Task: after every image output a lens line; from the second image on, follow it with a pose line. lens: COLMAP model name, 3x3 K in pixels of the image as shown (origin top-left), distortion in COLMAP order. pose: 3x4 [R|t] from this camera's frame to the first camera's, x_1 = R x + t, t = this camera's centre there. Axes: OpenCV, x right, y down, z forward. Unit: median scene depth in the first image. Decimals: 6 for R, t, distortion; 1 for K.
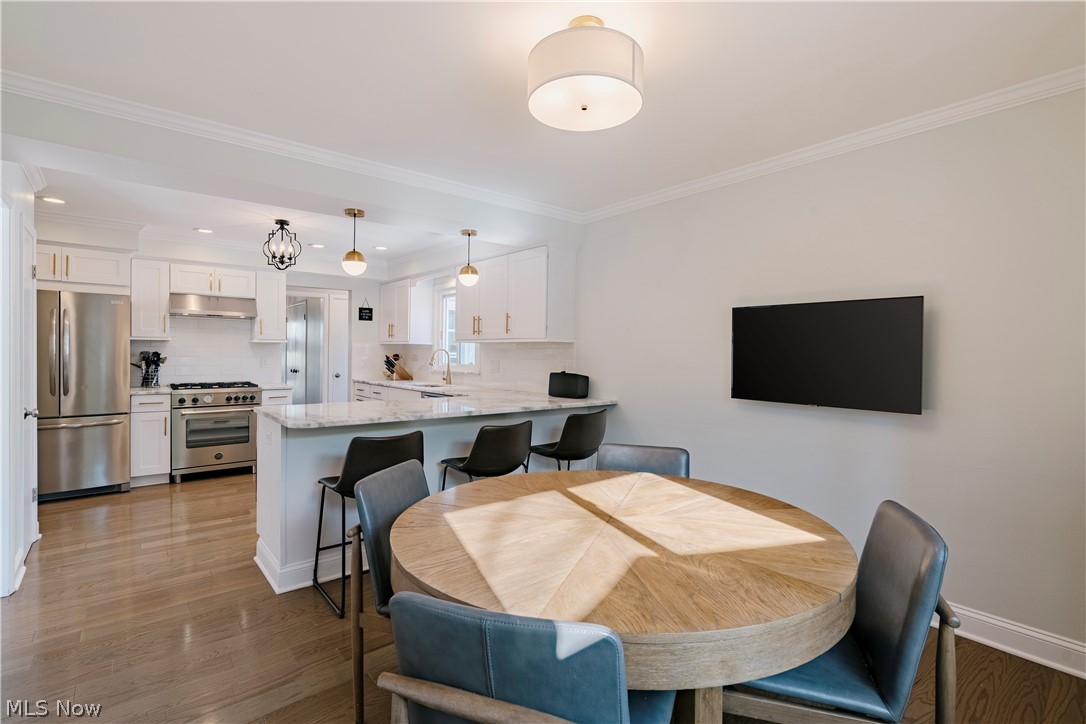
lens RADIAL K [[502.3, 0, 538.4], [0, 502.3, 361.1], [0, 0, 1]] dist [0.002824, 0.002343]
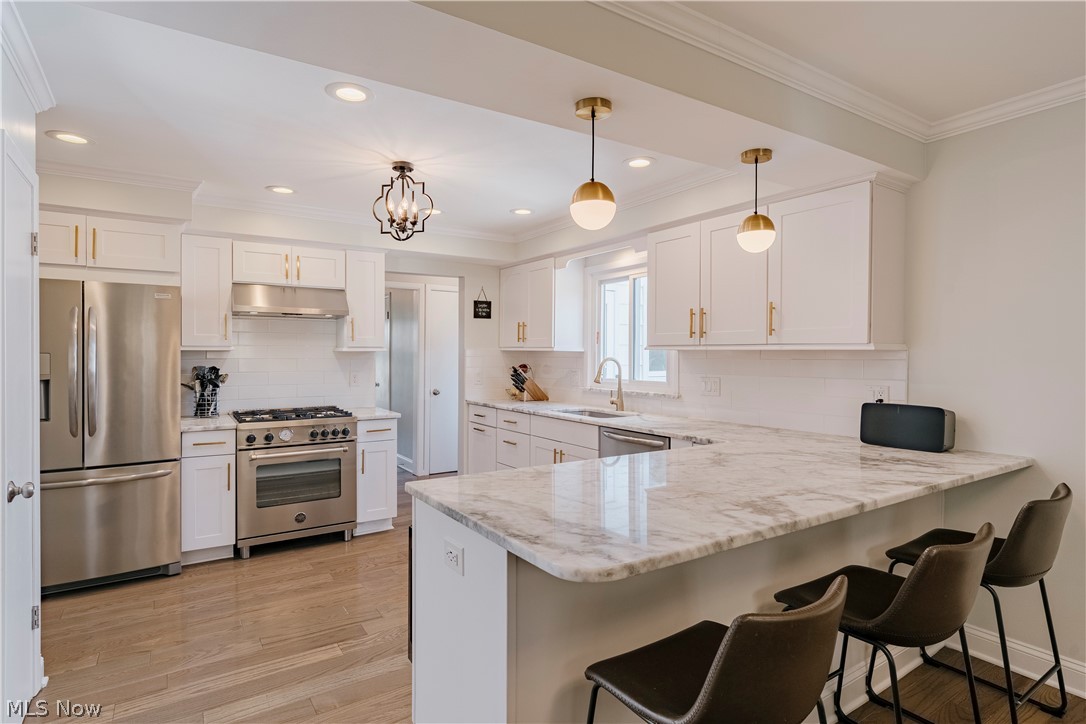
lens RADIAL K [[555.9, 0, 546.1], [0, 555.9, 357.4], [0, 0, 1]] dist [0.006373, 0.001117]
pose [[0.995812, -0.008729, -0.091008, -0.233924], [0.007999, 0.999933, -0.008383, -0.022221], [0.091075, 0.007620, 0.995815, 0.275410]]
